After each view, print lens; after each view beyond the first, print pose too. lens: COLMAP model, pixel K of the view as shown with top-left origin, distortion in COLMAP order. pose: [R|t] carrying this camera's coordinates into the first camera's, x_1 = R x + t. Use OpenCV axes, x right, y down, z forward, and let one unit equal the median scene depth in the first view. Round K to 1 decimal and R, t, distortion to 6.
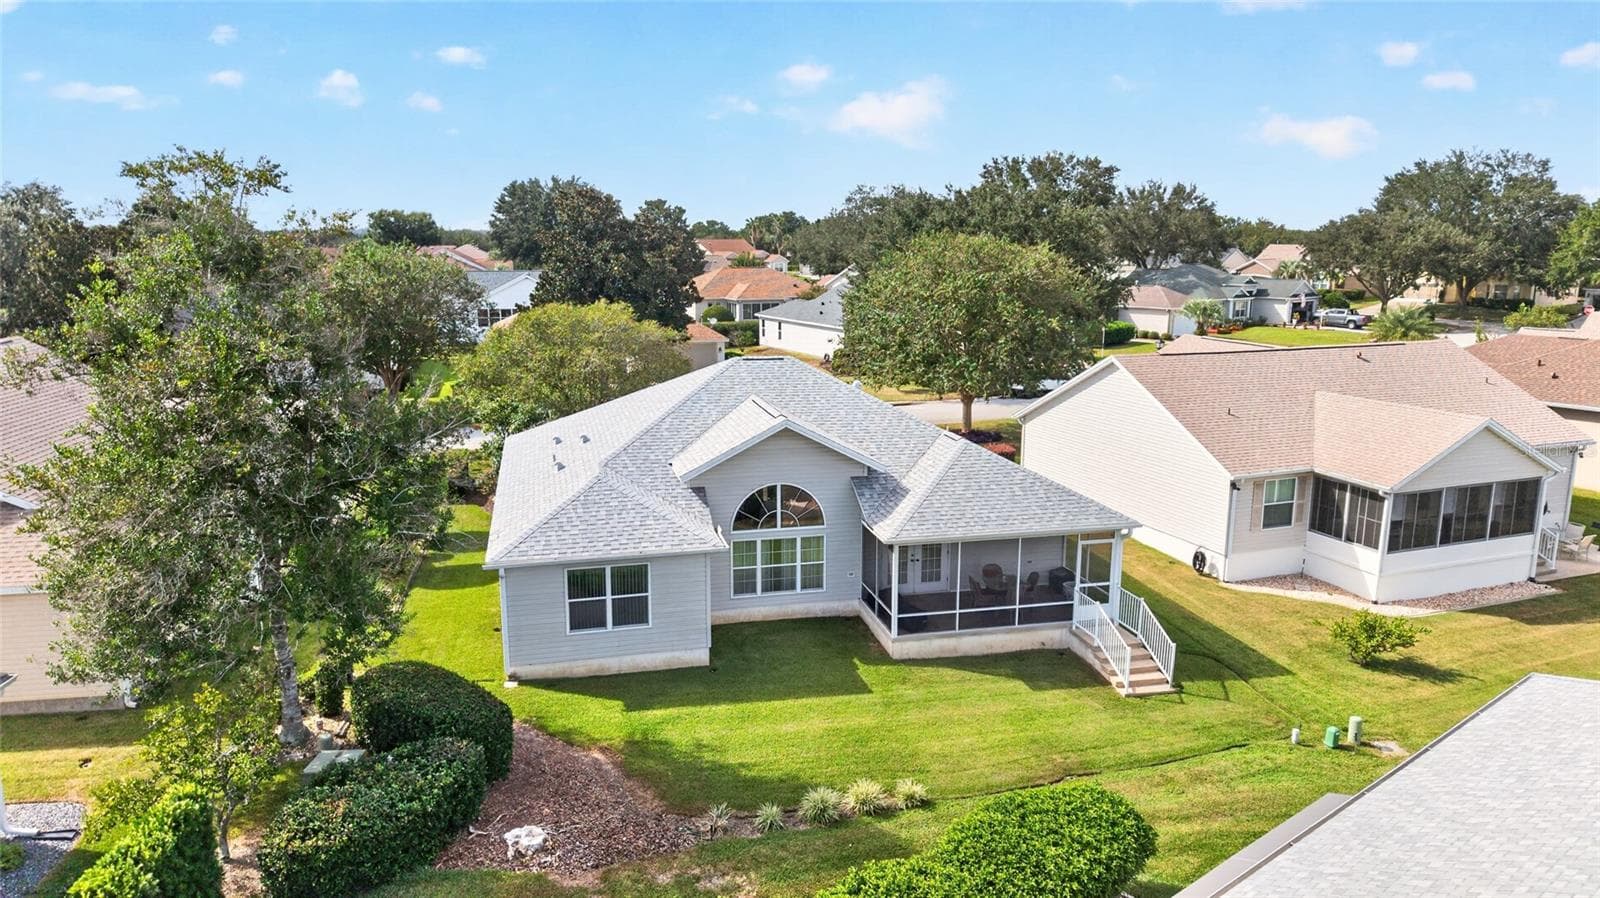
lens RADIAL K [[1067.1, 0, 800.0], [0, 1067.1, 449.0], [0, 0, 1]] dist [0.003891, 0.001623]
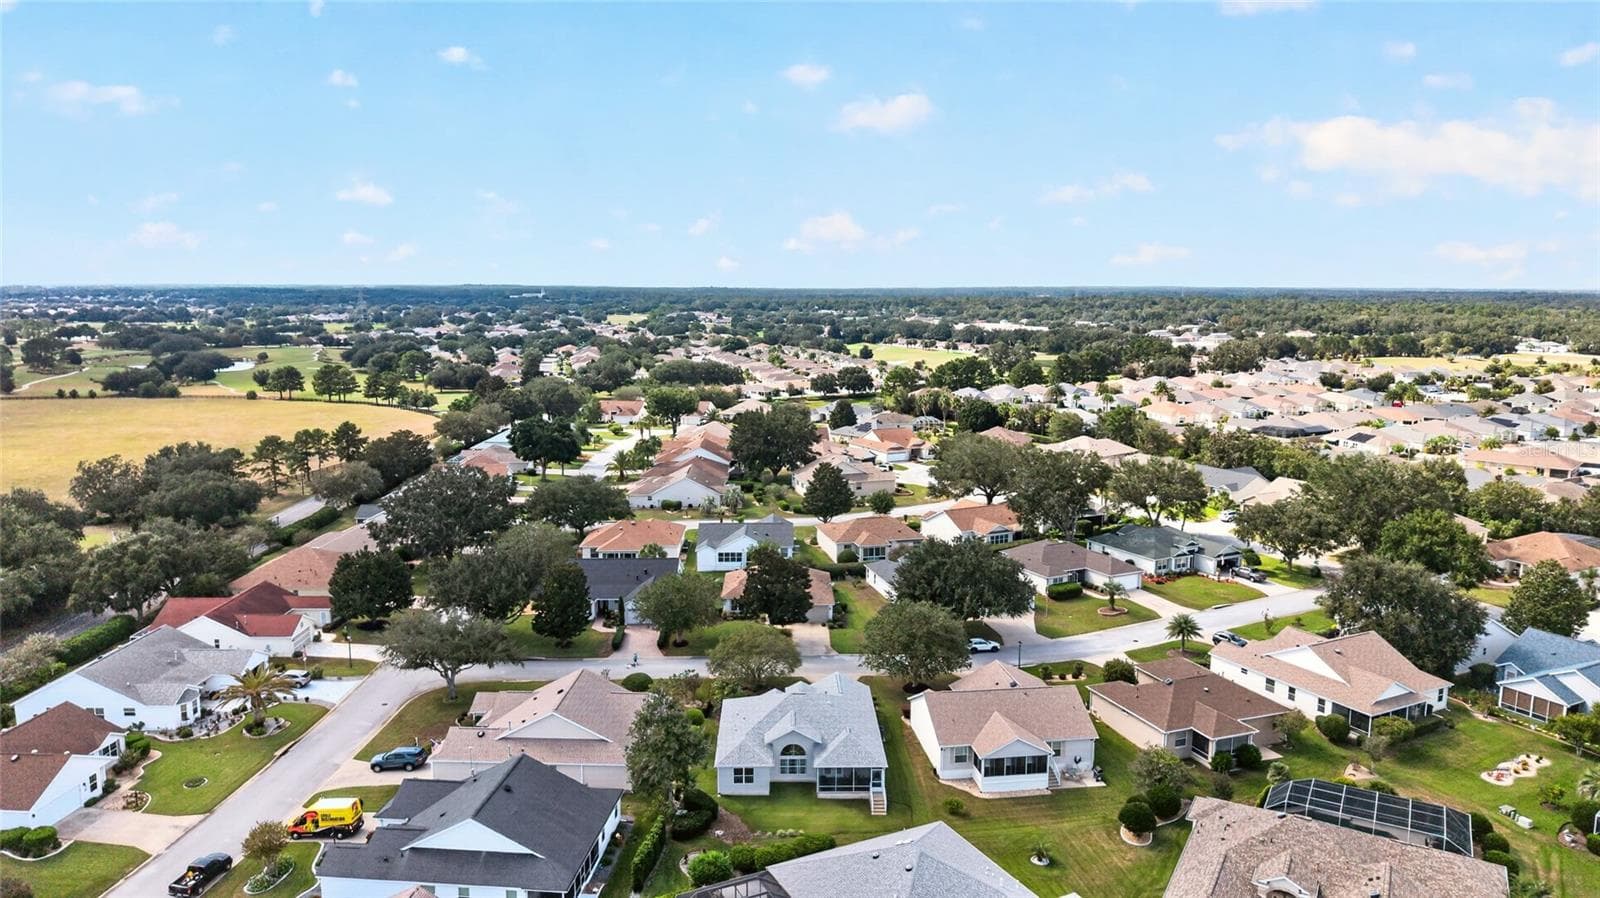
lens RADIAL K [[1065.5, 0, 800.0], [0, 1065.5, 449.0], [0, 0, 1]] dist [0.053259, -0.058744]
pose [[0.978269, 0.034724, -0.204410, 0.737782], [-0.043997, 0.998190, -0.040998, -0.851261], [0.202616, 0.049100, 0.978027, -2.692633]]
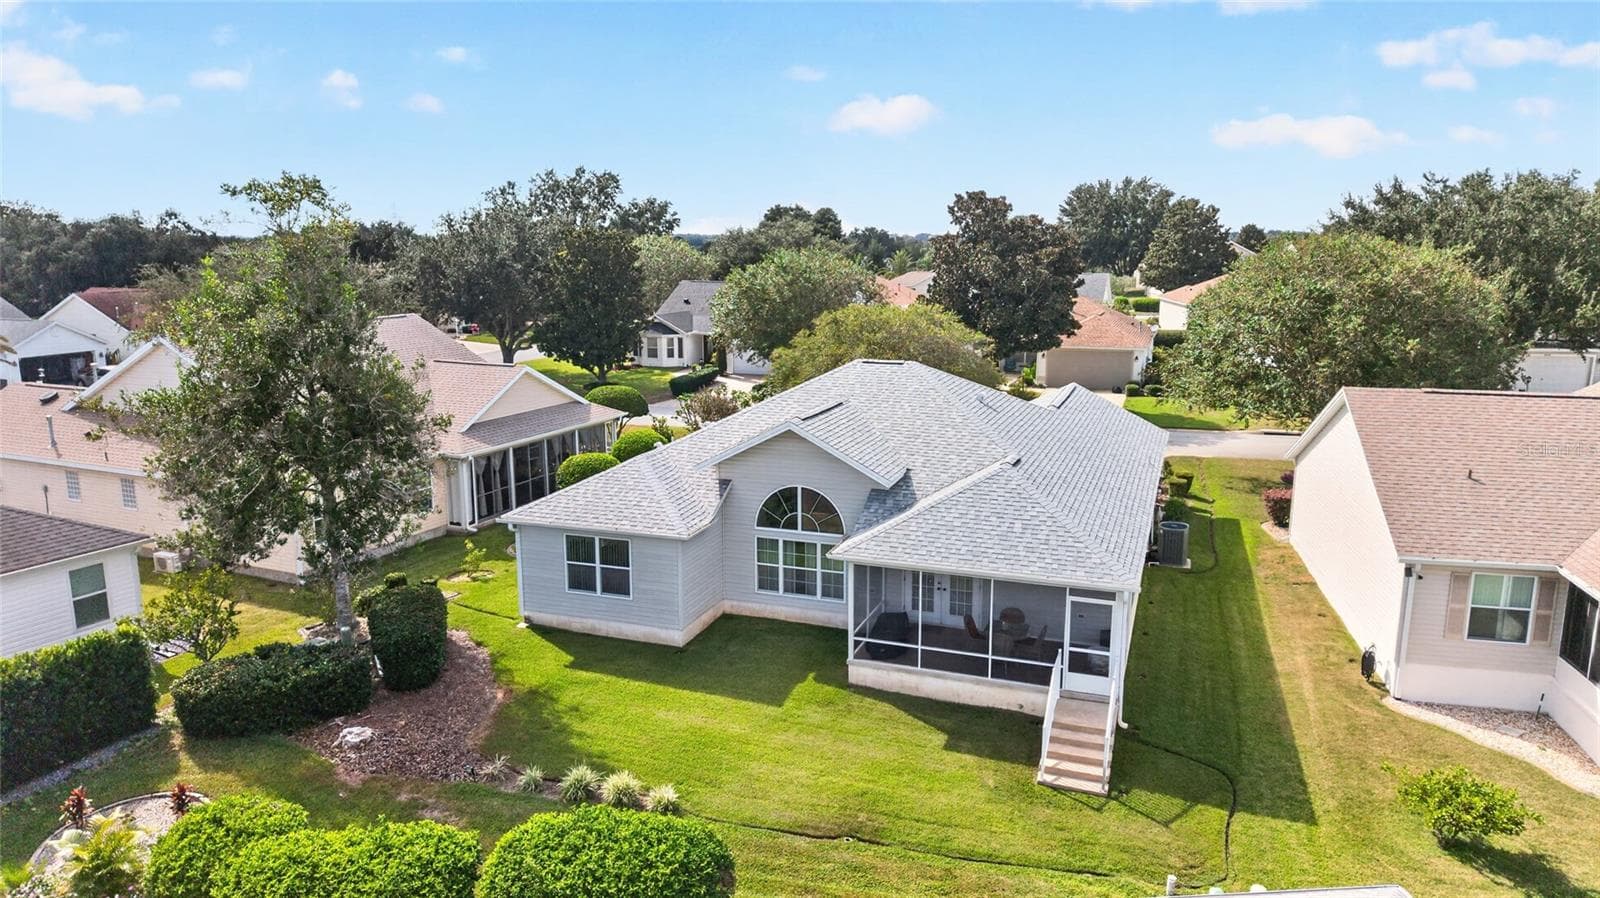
lens RADIAL K [[1064.1, 0, 800.0], [0, 1064.1, 449.0], [0, 0, 1]] dist [0.008597, -0.000506]
pose [[0.832272, 0.104861, -0.544360, 0.541217], [-0.105850, 0.993941, 0.029630, -0.033243], [0.544169, 0.032960, 0.838328, 0.171889]]
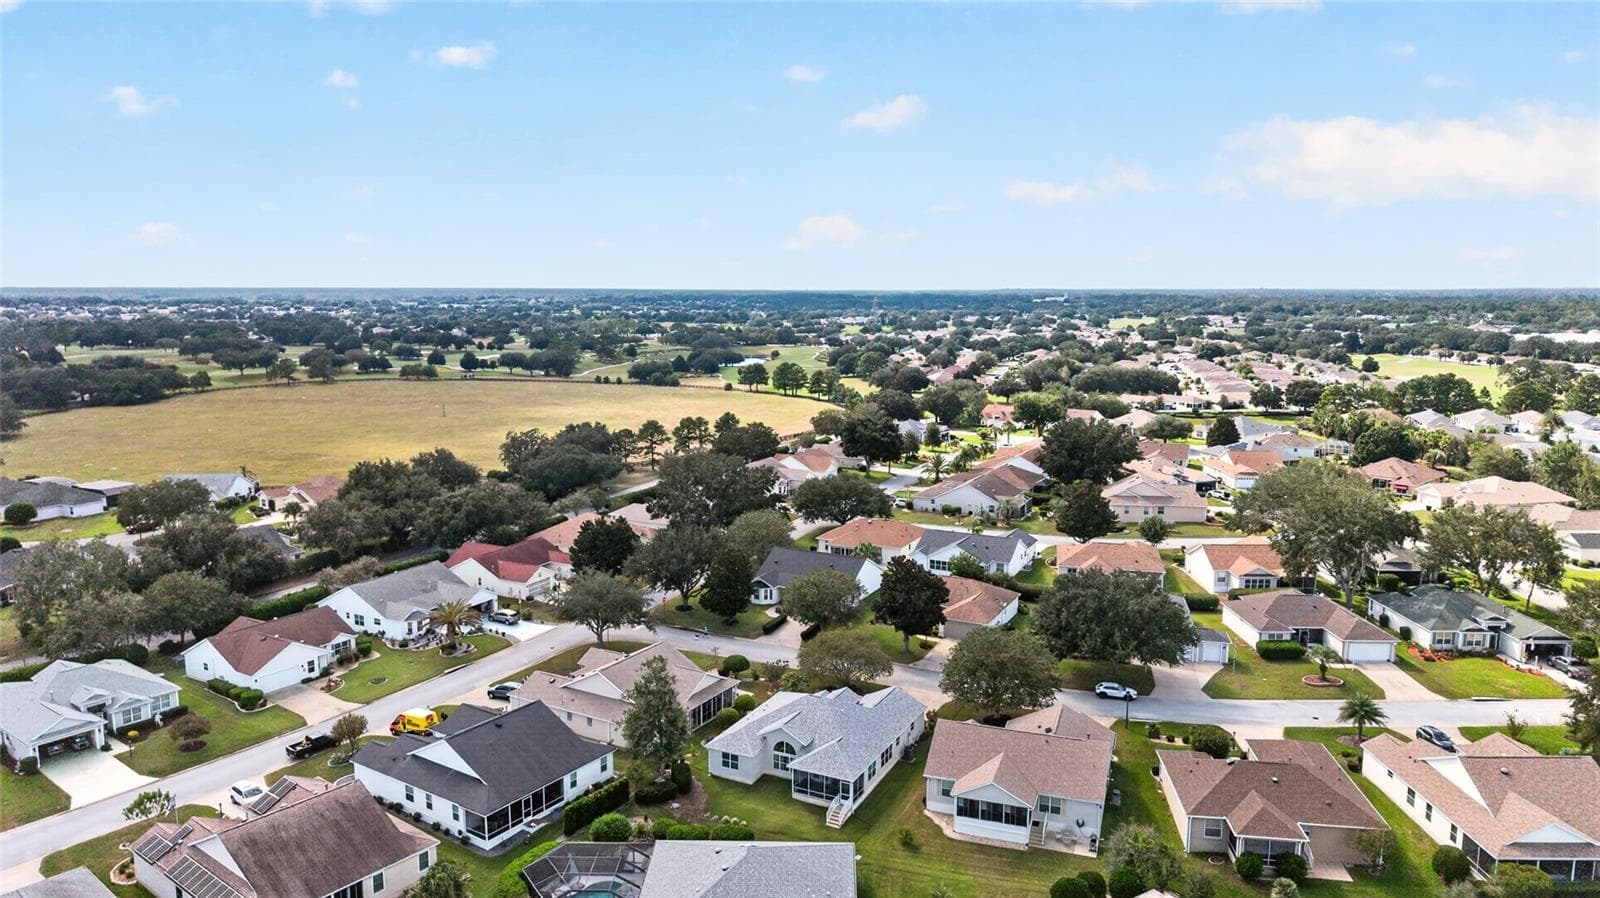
lens RADIAL K [[1065.5, 0, 800.0], [0, 1065.5, 449.0], [0, 0, 1]] dist [0.053259, -0.058744]
pose [[0.762670, 0.095965, -0.639629, 2.398418], [-0.126091, 0.992017, -0.001513, -1.019202], [0.634378, 0.081805, 0.768683, -1.984931]]
